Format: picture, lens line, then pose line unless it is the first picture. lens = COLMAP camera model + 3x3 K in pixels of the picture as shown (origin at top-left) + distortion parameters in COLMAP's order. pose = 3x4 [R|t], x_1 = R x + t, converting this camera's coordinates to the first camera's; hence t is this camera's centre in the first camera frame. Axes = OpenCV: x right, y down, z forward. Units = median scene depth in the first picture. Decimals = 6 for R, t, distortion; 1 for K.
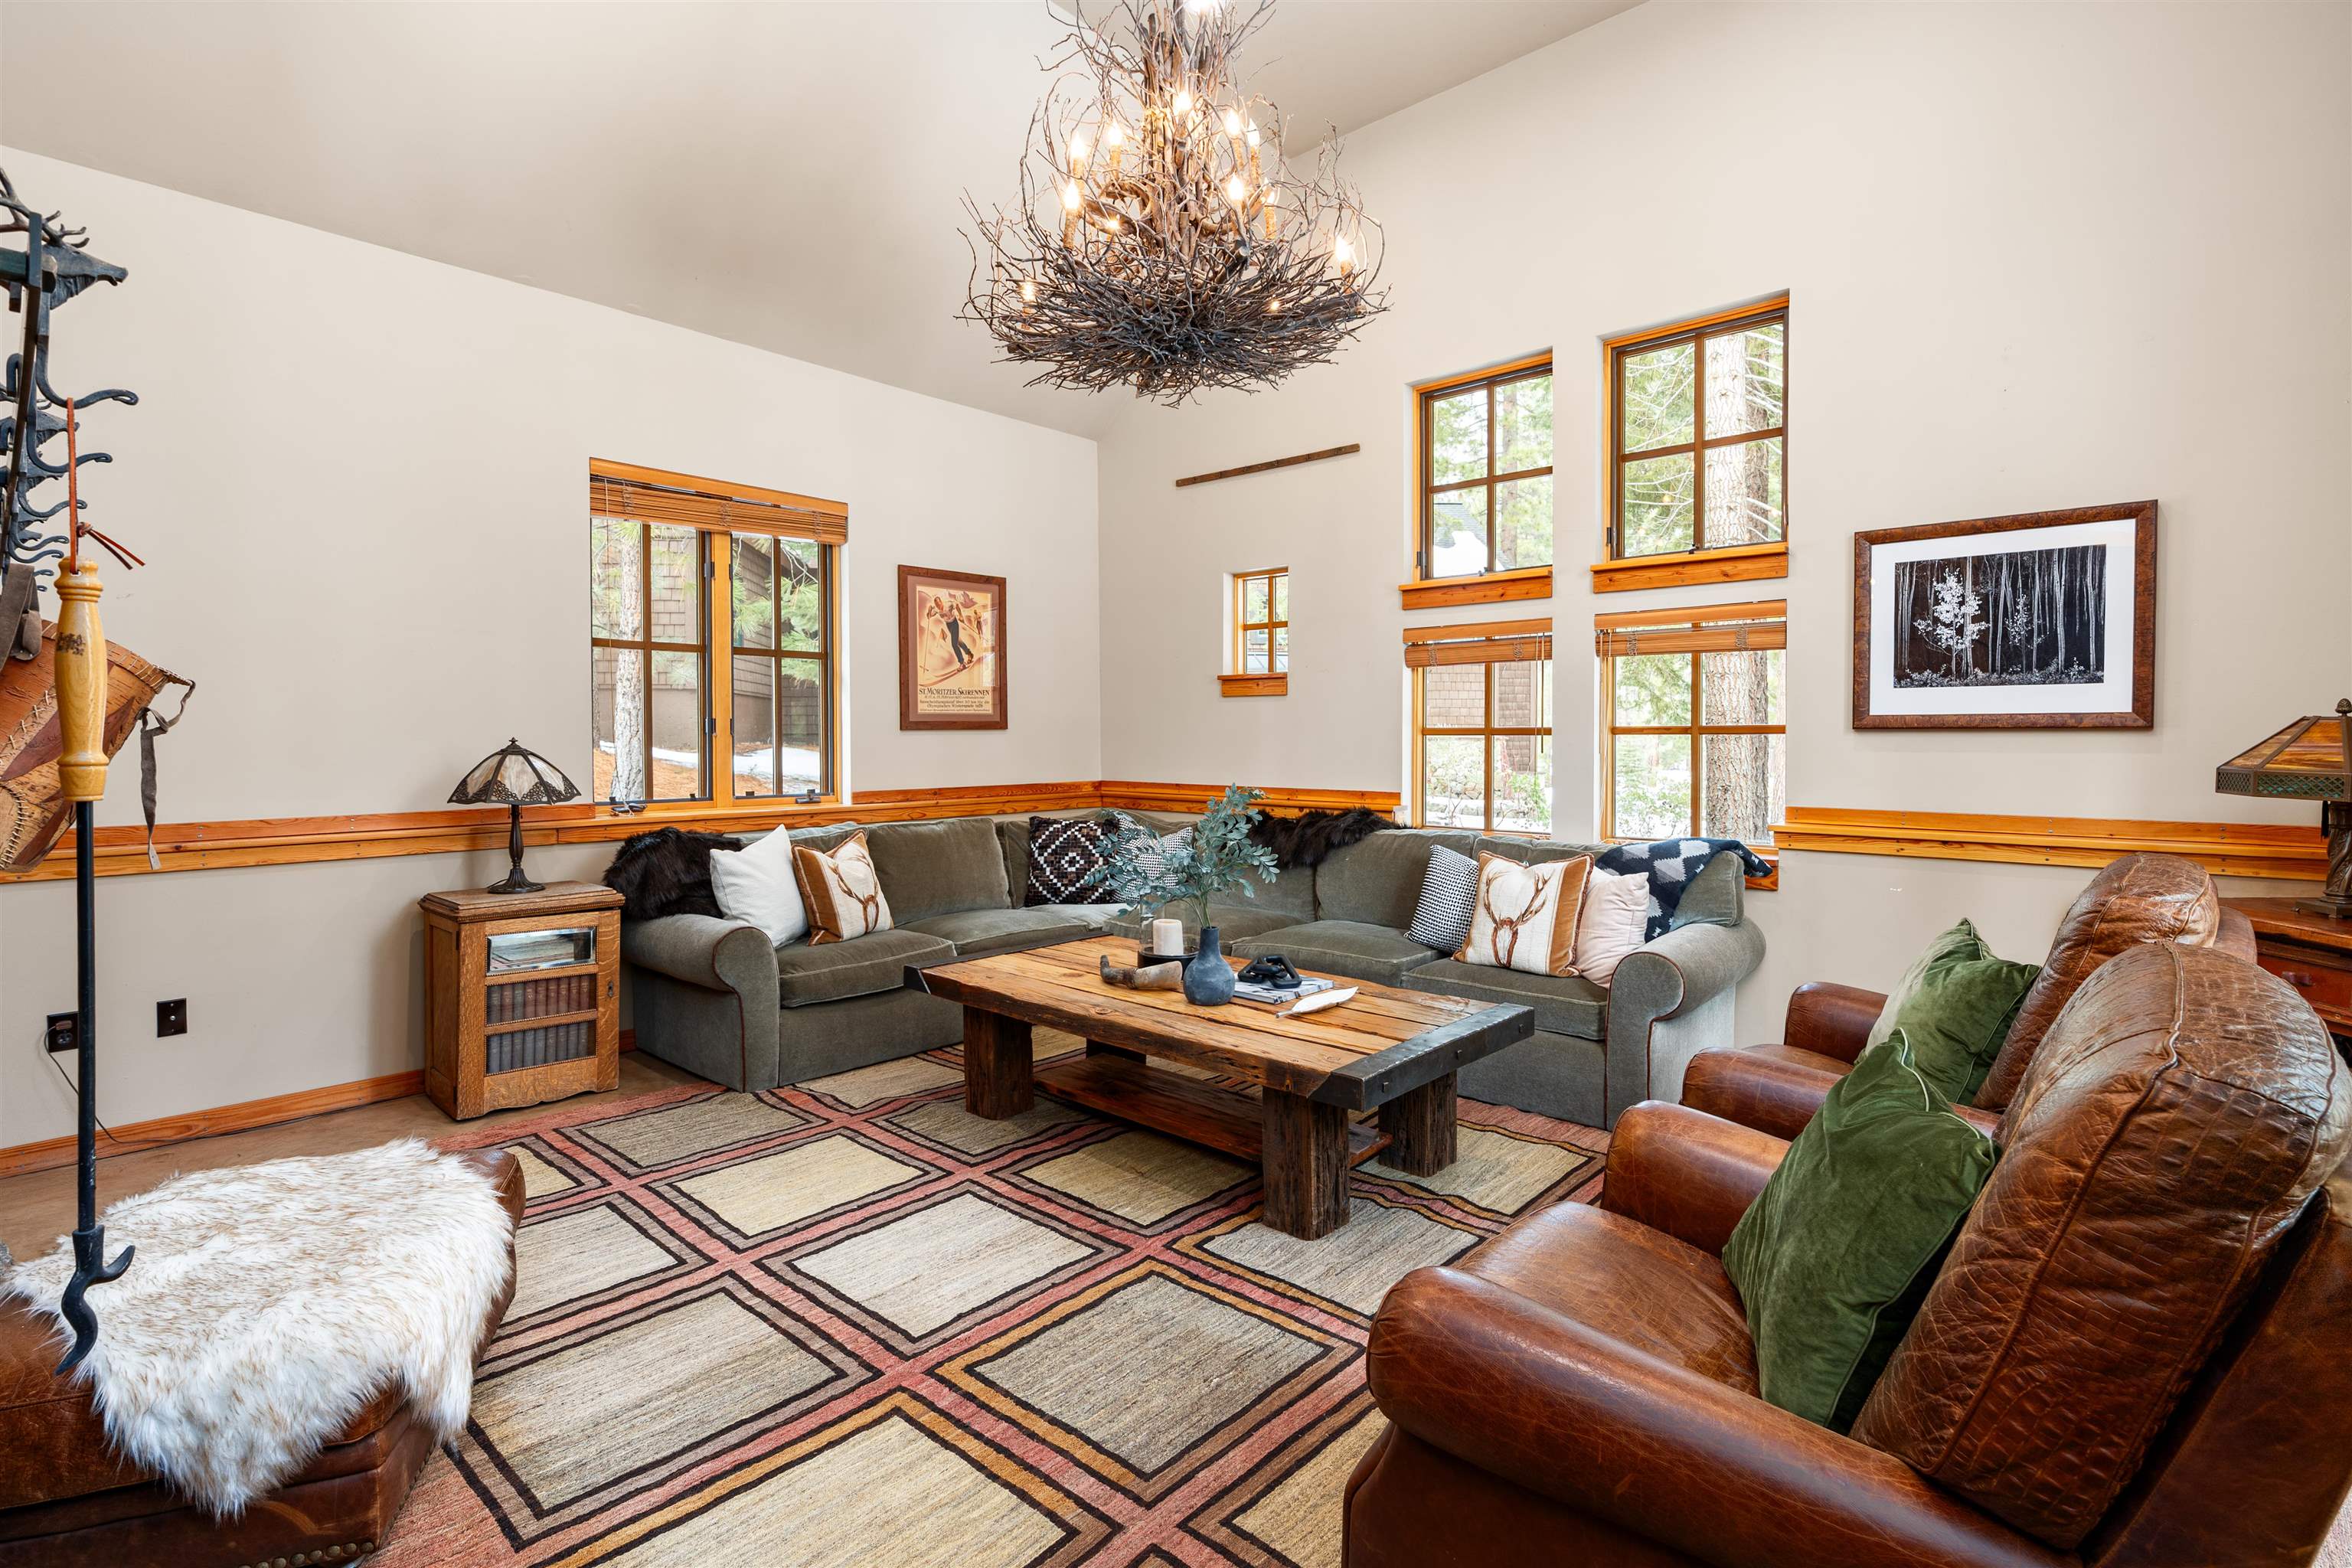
lens RADIAL K [[1087.0, 0, 1167.8], [0, 1087.0, 740.0], [0, 0, 1]] dist [-0.019512, -0.000070]
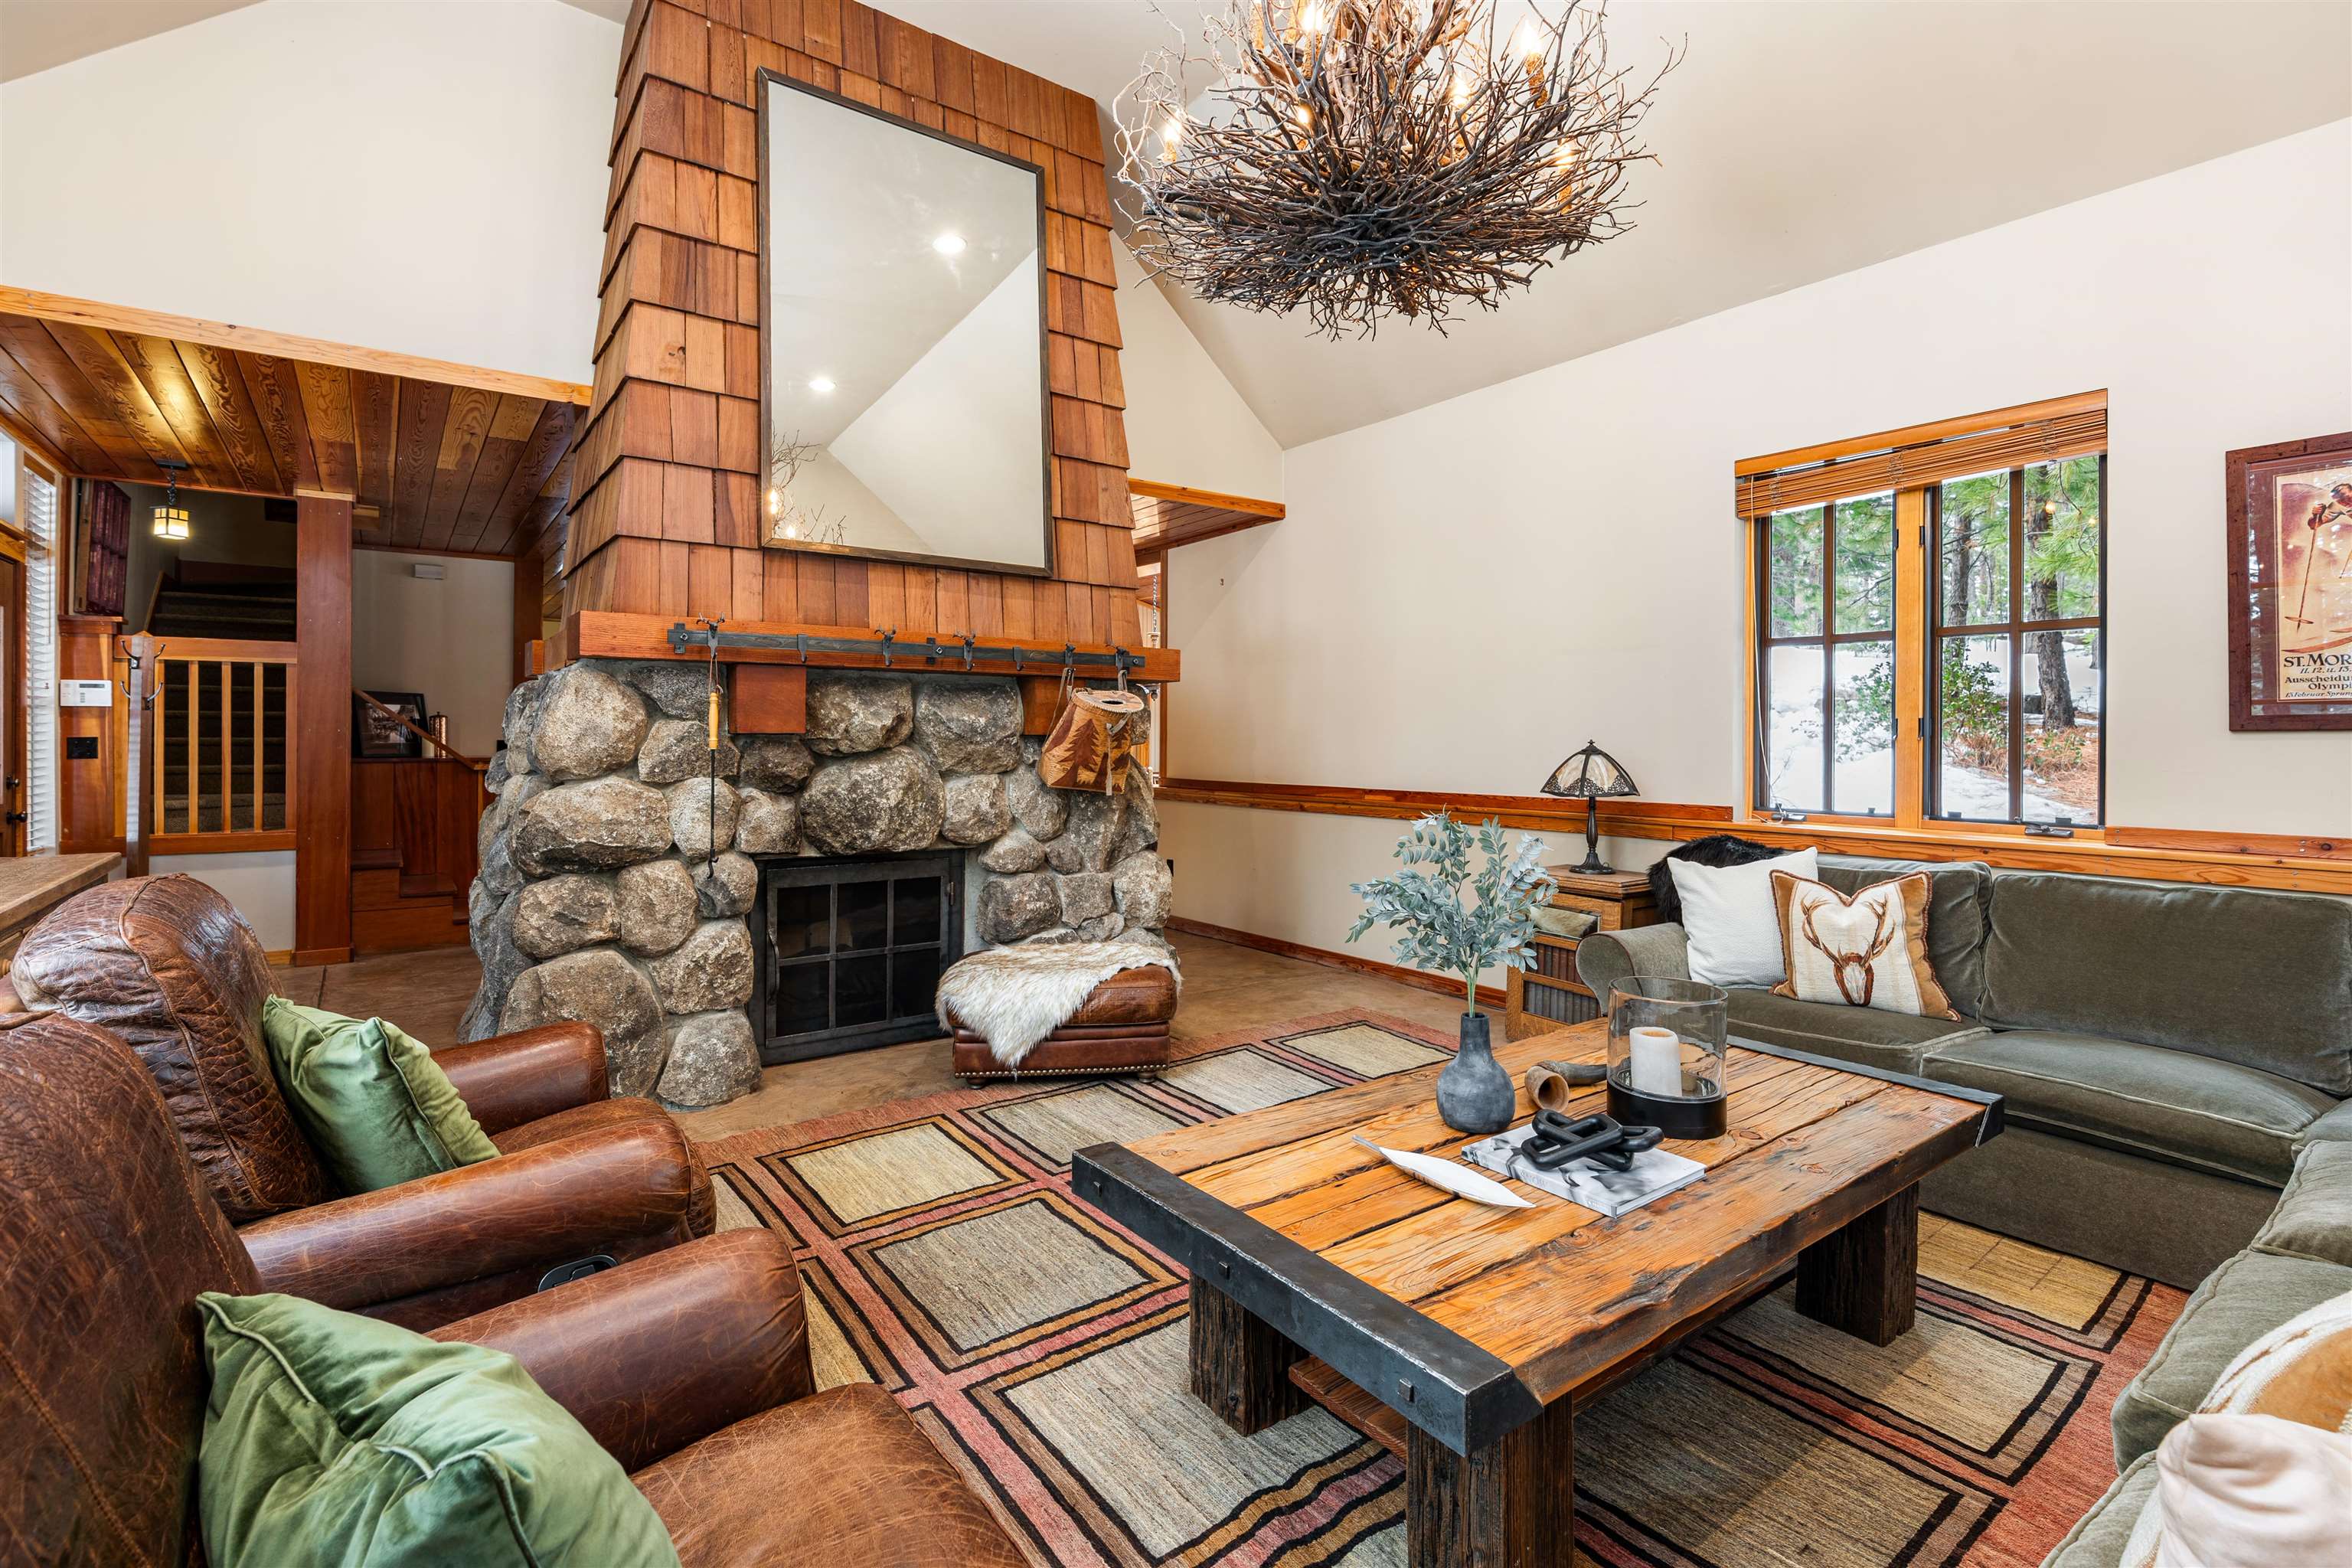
lens RADIAL K [[1087.0, 0, 1190.2], [0, 1087.0, 734.8], [0, 0, 1]] dist [-0.019512, -0.000070]
pose [[-0.191091, -0.003214, -0.981567, 1.076396], [-0.005975, 0.999980, -0.002111, -0.005066], [0.981554, 0.005461, -0.191106, 1.379048]]
